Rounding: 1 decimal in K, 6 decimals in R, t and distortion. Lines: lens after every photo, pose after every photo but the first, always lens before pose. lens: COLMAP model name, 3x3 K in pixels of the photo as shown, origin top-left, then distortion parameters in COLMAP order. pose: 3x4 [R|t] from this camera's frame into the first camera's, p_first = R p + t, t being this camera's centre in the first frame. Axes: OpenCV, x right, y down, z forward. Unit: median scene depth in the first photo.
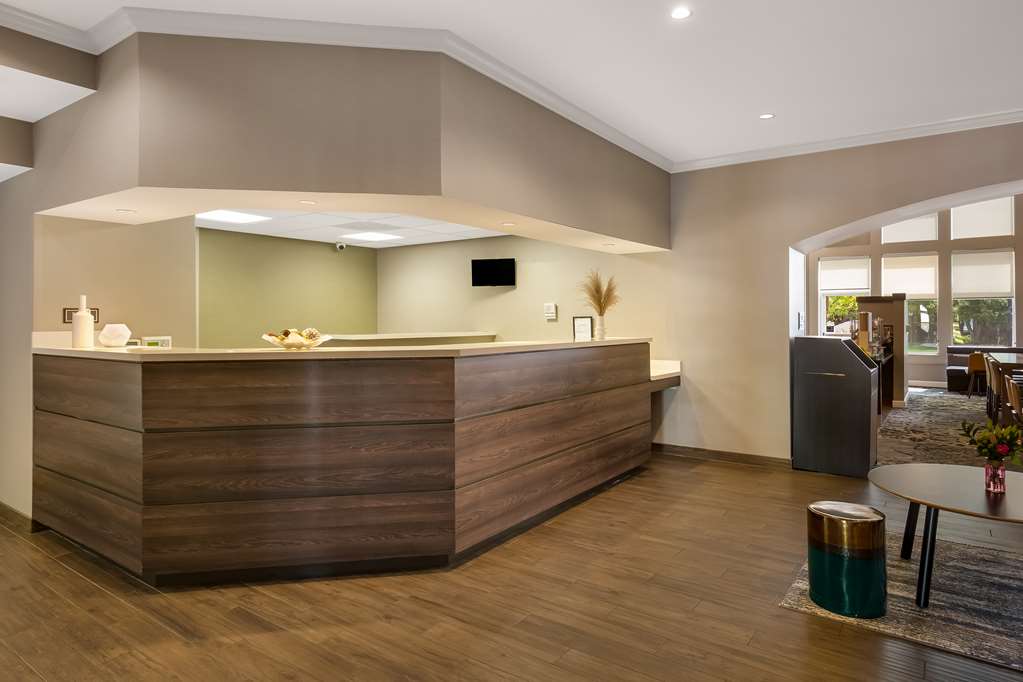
lens RADIAL K [[610.4, 0, 512.1], [0, 610.4, 312.1], [0, 0, 1]] dist [0.020411, 0.002716]
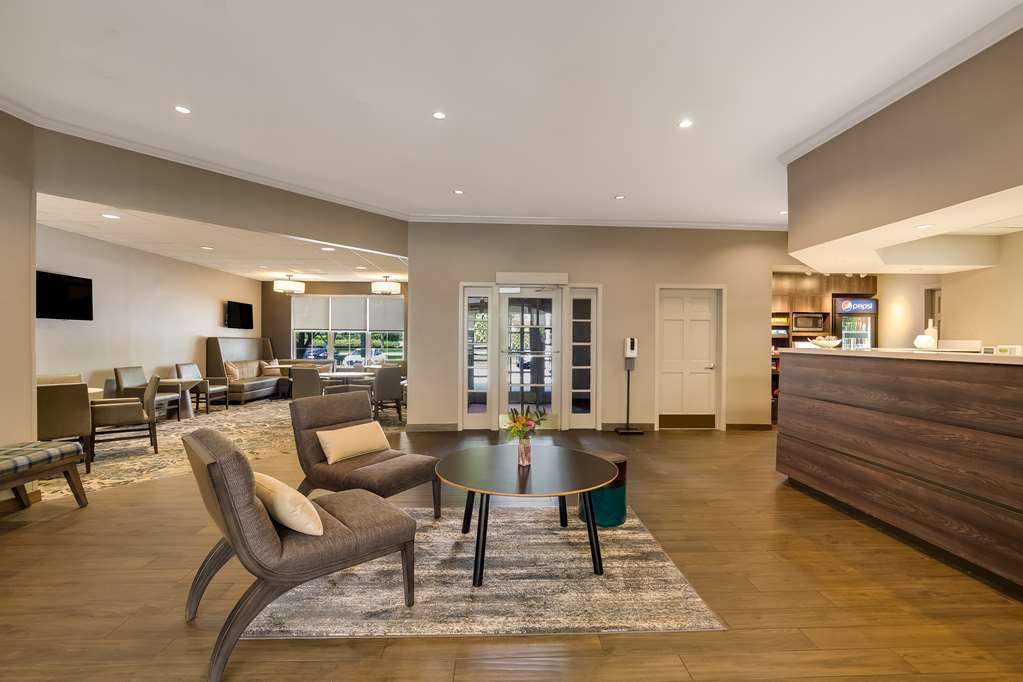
lens RADIAL K [[471.6, 0, 520.5], [0, 471.6, 343.0], [0, 0, 1]] dist [-0.002993, 0.000504]
pose [[-0.779121, -0.001306, -0.626872, 0.950405], [0.000279, 0.999997, -0.002430, 0.038673], [0.626873, -0.002068, -0.779118, 1.194606]]
